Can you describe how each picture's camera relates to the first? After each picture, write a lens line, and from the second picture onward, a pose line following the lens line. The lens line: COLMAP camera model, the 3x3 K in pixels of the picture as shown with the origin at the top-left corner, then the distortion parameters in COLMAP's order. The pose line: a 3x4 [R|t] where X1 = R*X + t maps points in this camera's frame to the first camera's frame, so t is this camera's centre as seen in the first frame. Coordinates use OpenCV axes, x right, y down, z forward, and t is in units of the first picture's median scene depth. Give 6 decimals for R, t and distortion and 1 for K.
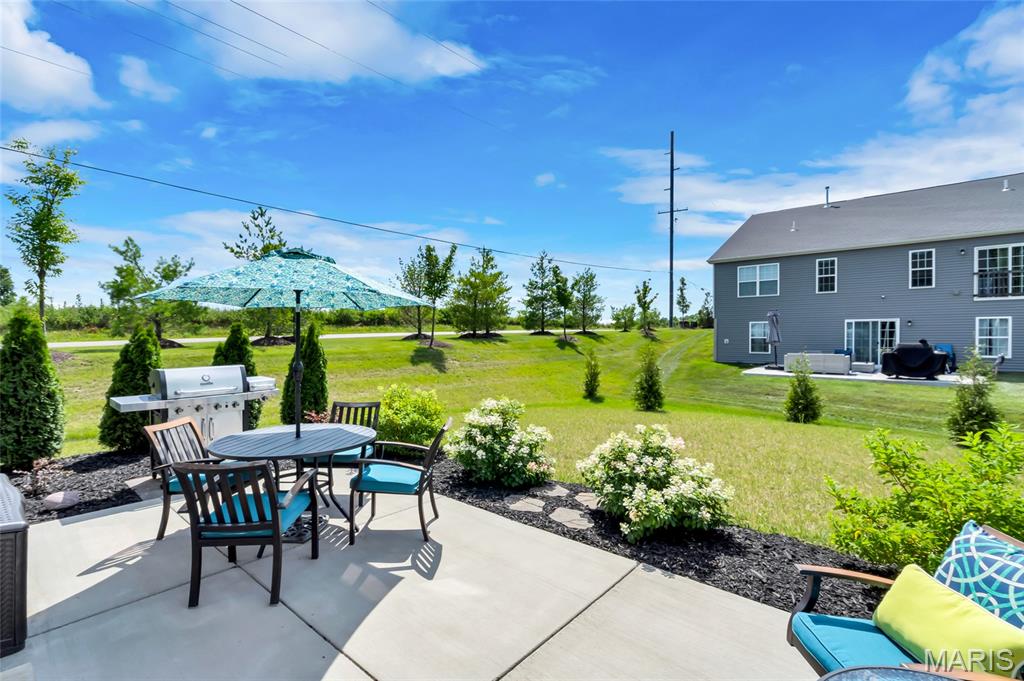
lens RADIAL K [[470.2, 0, 508.9], [0, 470.2, 342.5], [0, 0, 1]] dist [-0.003748, 0.000390]
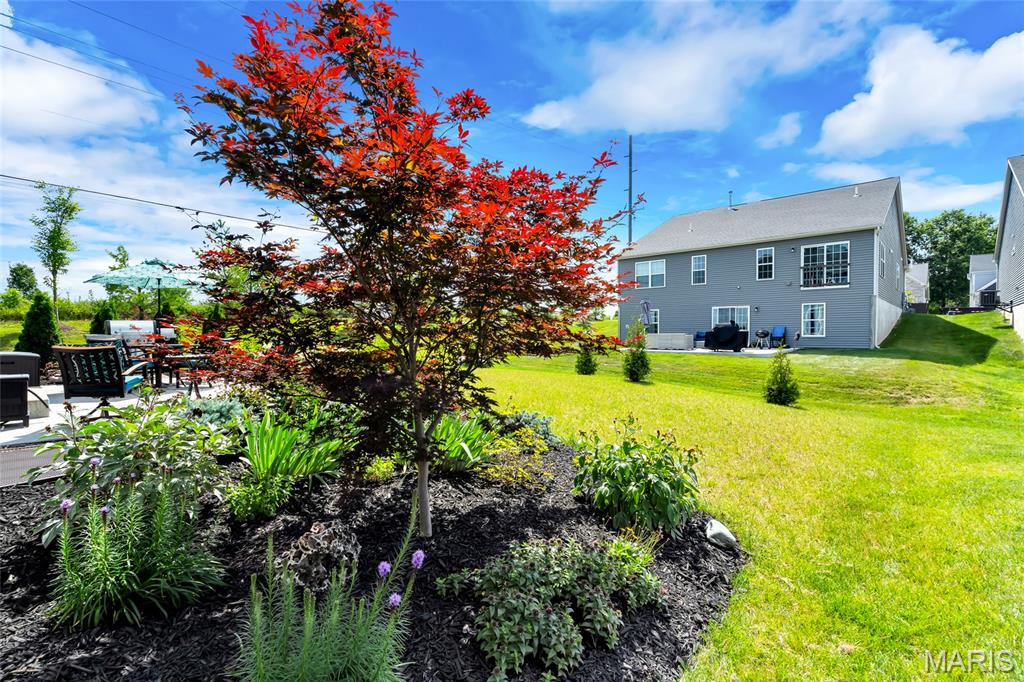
lens RADIAL K [[478.5, 0, 512.0], [0, 478.5, 341.0], [0, 0, 1]] dist [0.000465, 0.000291]
pose [[0.999509, -0.000865, -0.031324, 0.324055], [0.001014, 0.999988, 0.004751, 0.042151], [0.031319, -0.004781, 0.999498, -0.306147]]
